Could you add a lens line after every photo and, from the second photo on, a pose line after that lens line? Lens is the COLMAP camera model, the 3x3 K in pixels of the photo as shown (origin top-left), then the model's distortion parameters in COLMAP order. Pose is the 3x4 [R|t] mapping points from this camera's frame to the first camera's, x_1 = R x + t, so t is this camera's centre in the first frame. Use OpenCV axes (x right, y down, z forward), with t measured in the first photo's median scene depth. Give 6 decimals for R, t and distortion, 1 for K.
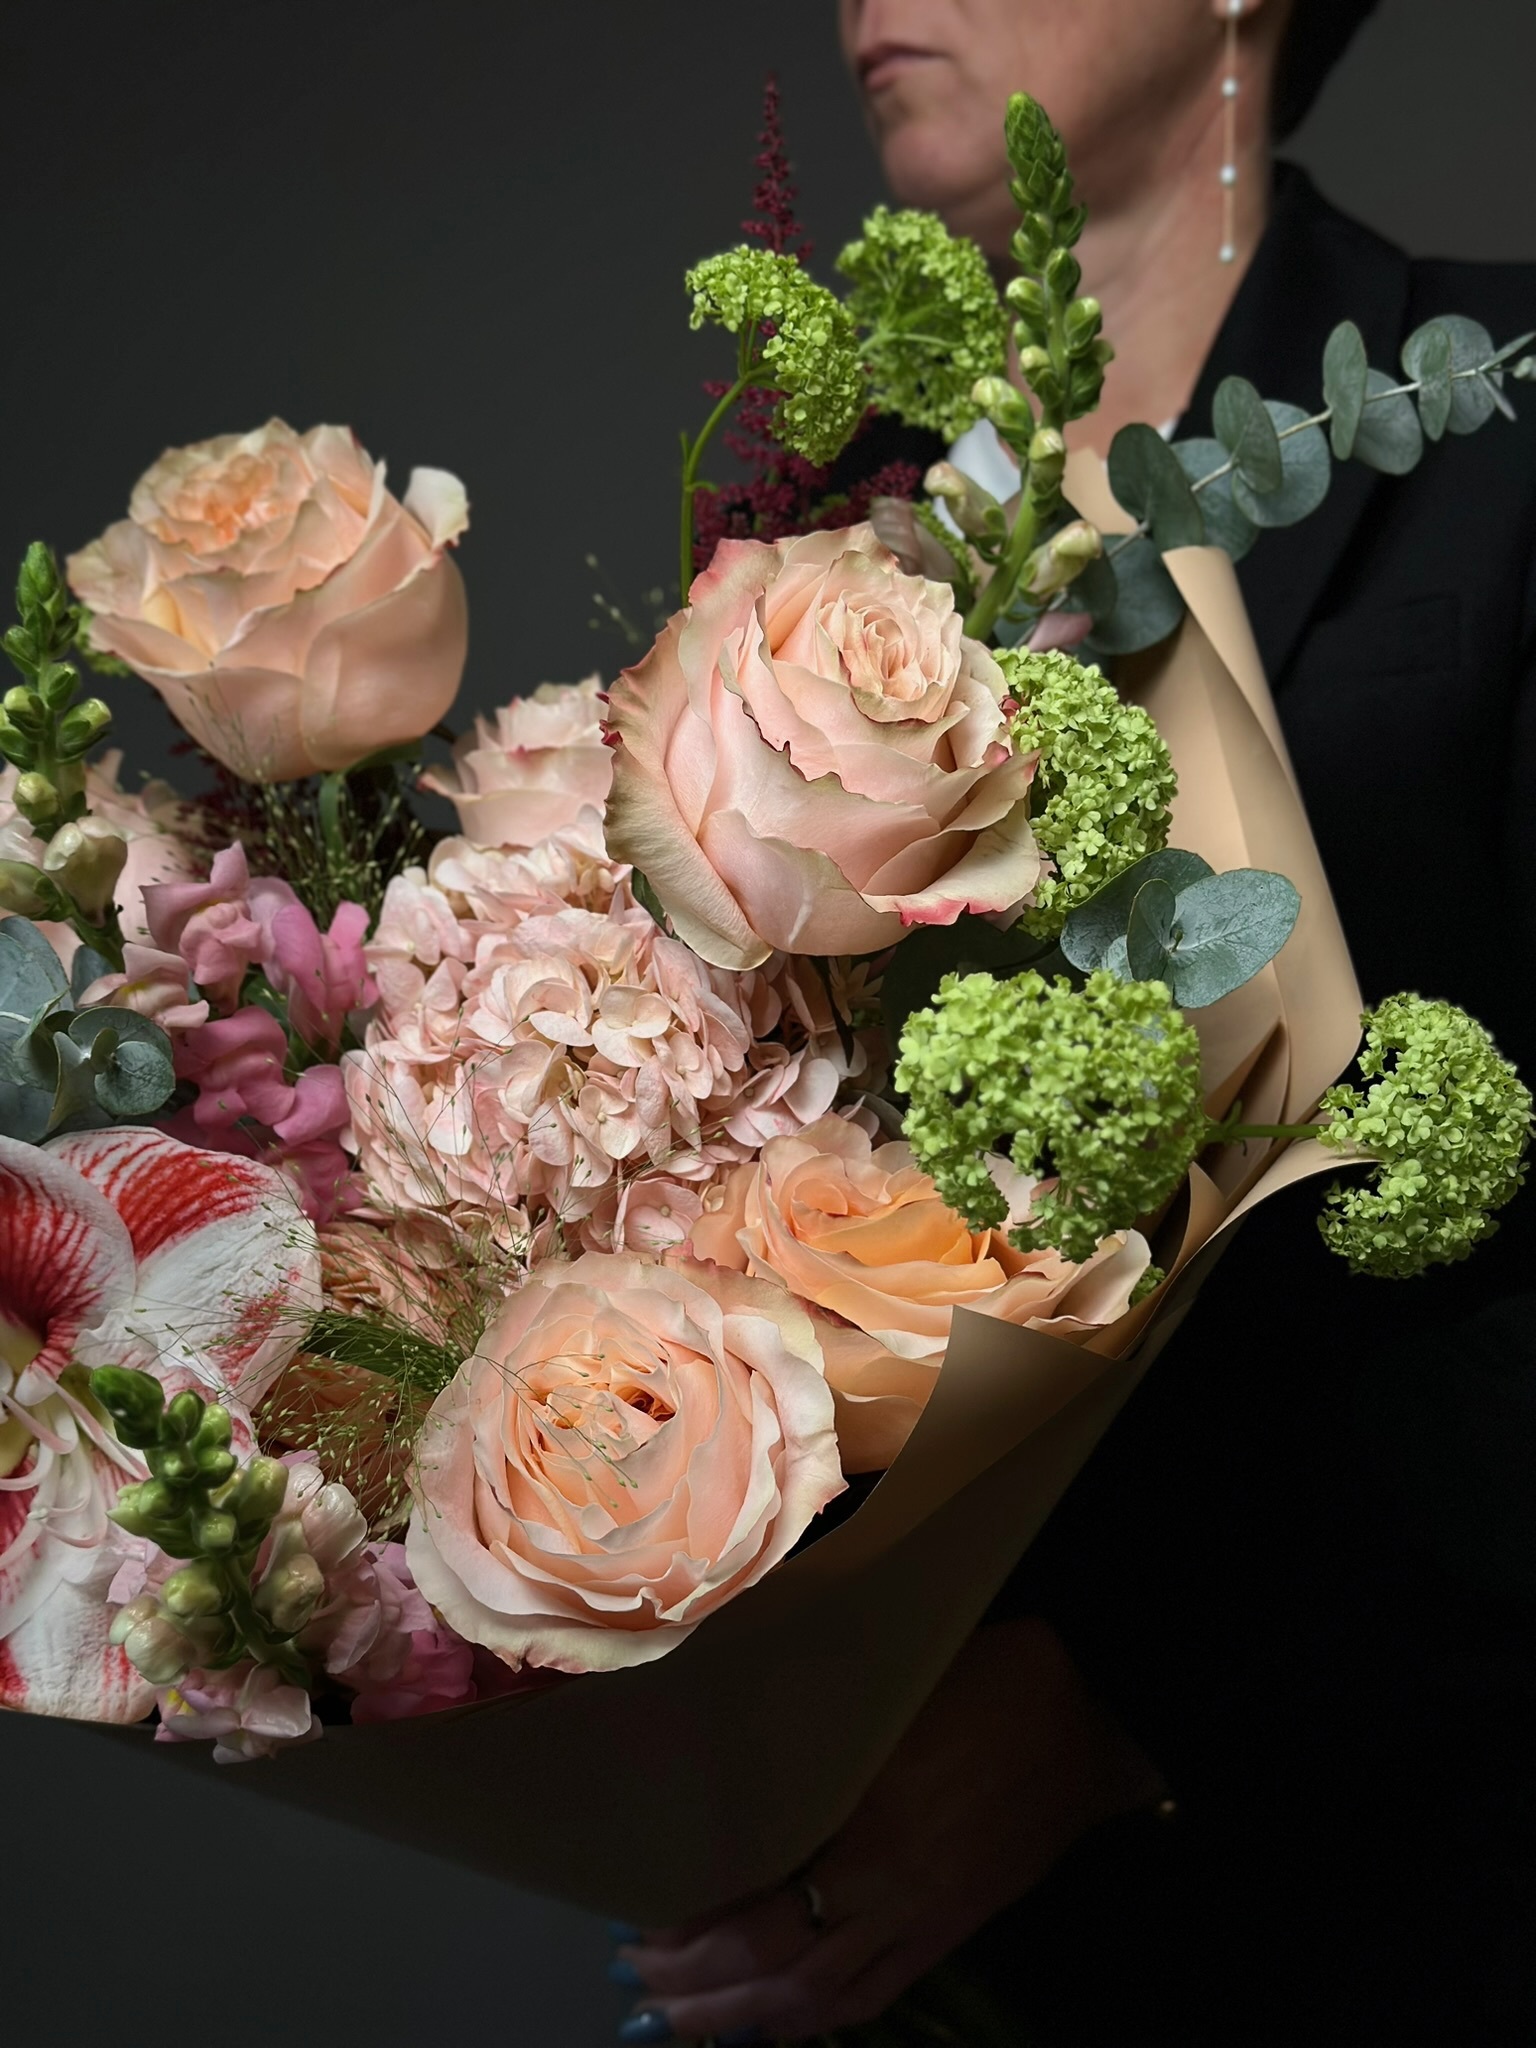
lens RADIAL K [[2893.1, 0, 770.5], [0, 2893.1, 1049.7], [0, 0, 1]] dist [0.163448, -0.365437]
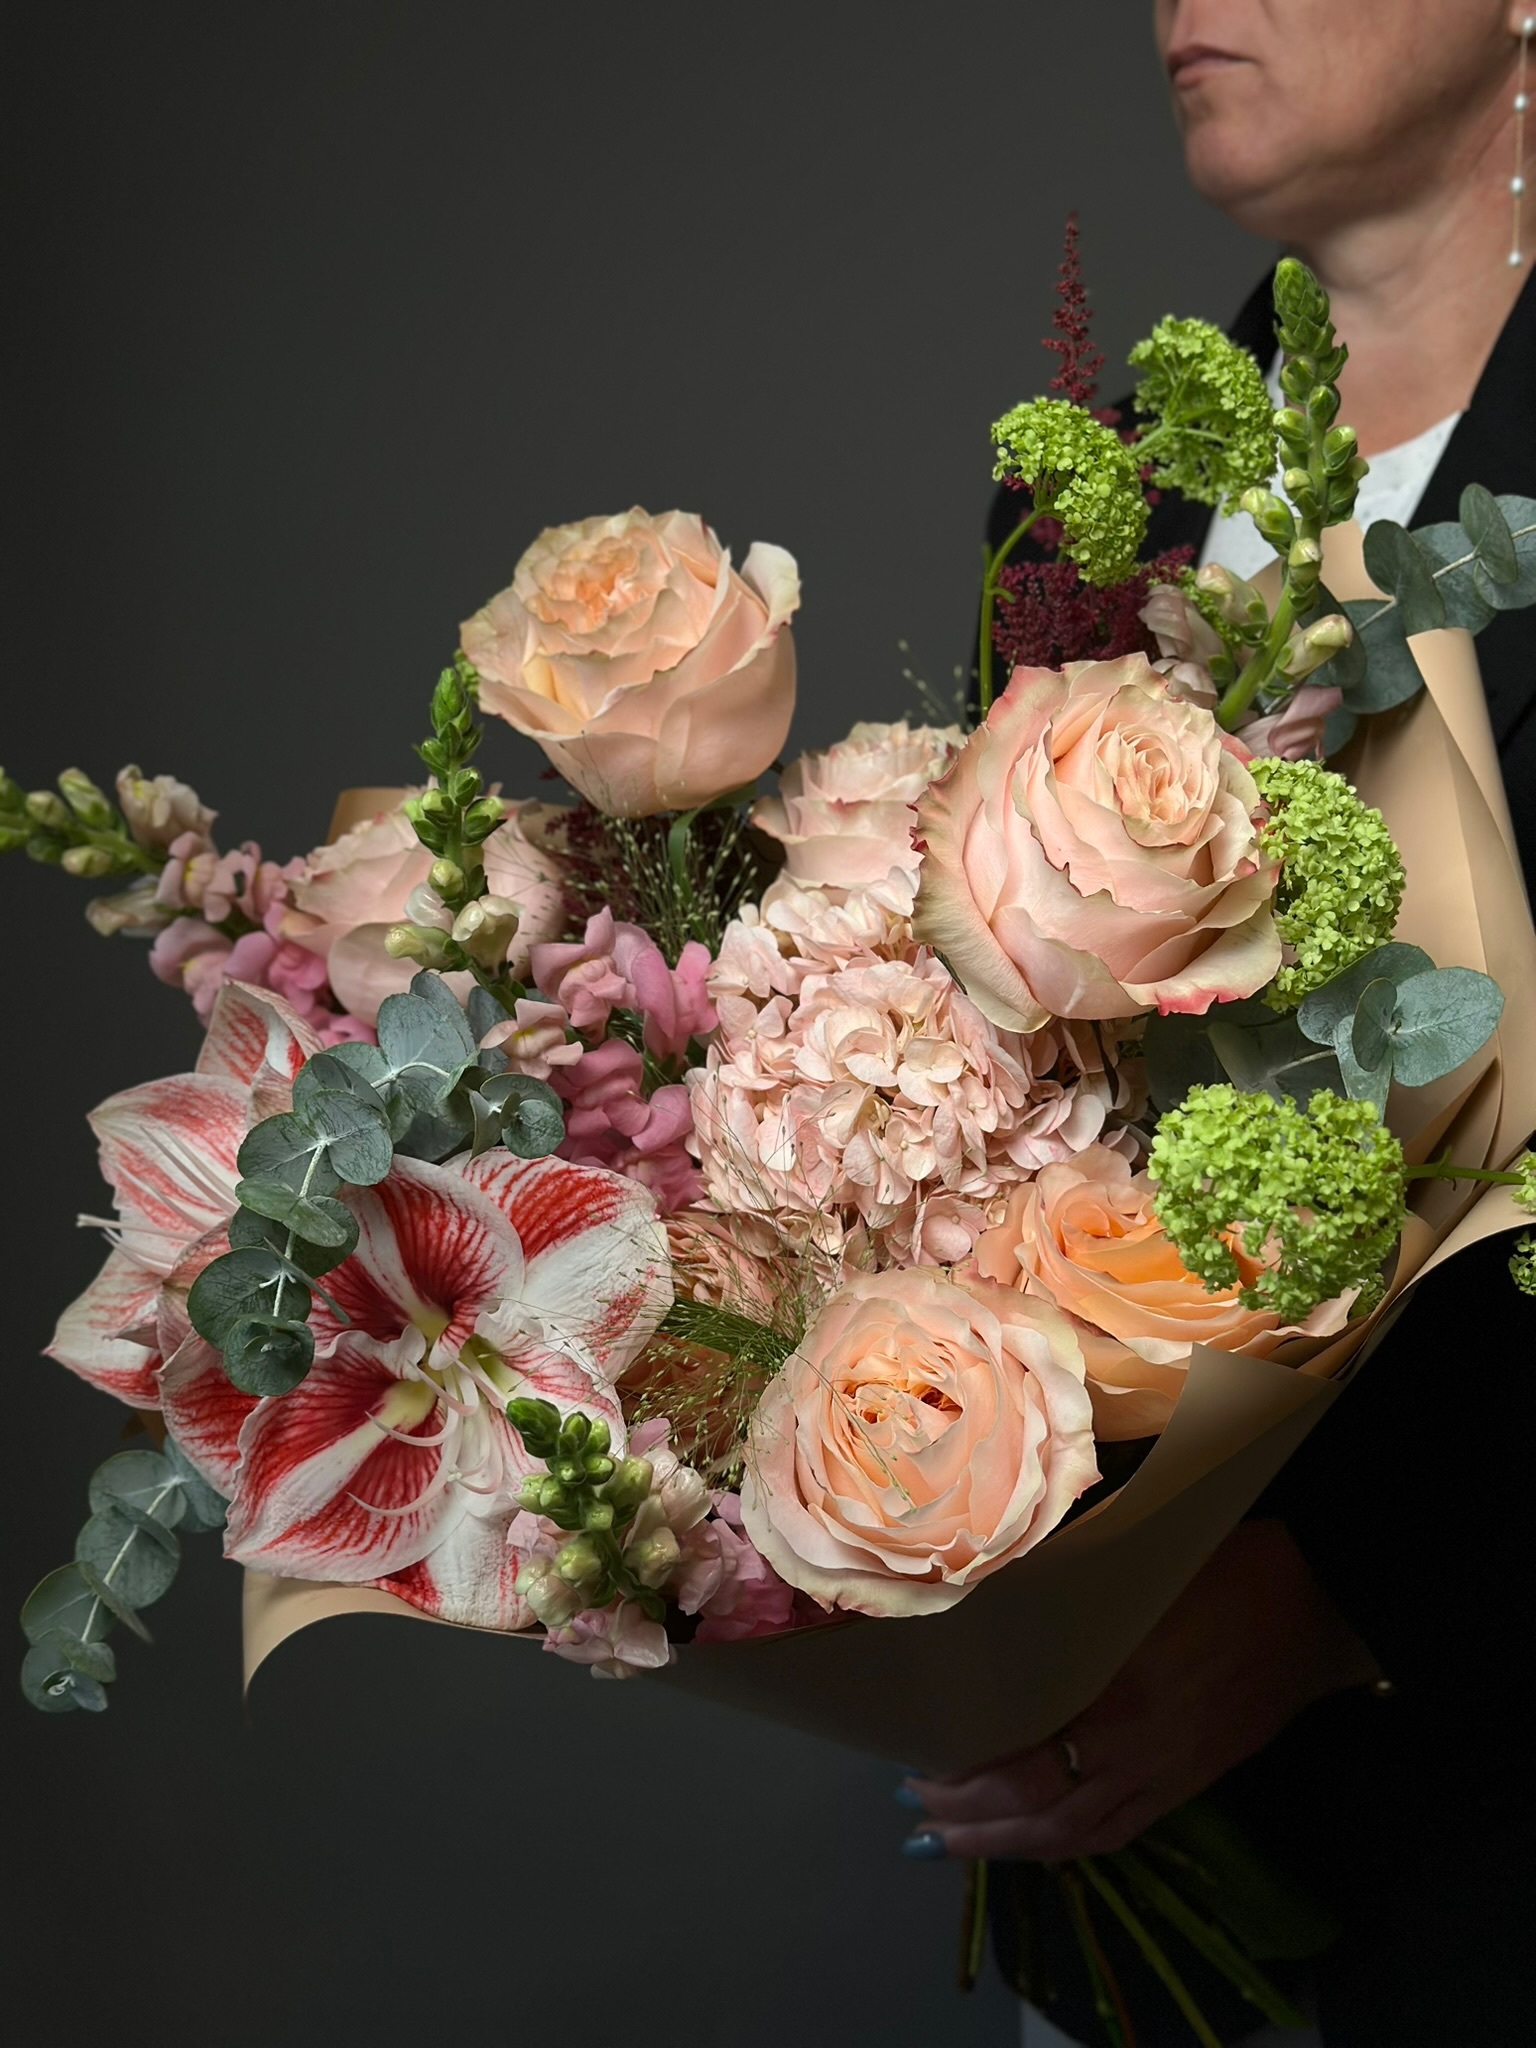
lens RADIAL K [[2893.1, 0, 770.5], [0, 2893.1, 1049.7], [0, 0, 1]] dist [0.163448, -0.365437]
pose [[0.994802, 0.024032, -0.098954, 0.004222], [-0.013413, 0.994210, 0.106617, -0.145656], [0.100943, -0.104736, 0.989364, -0.187676]]
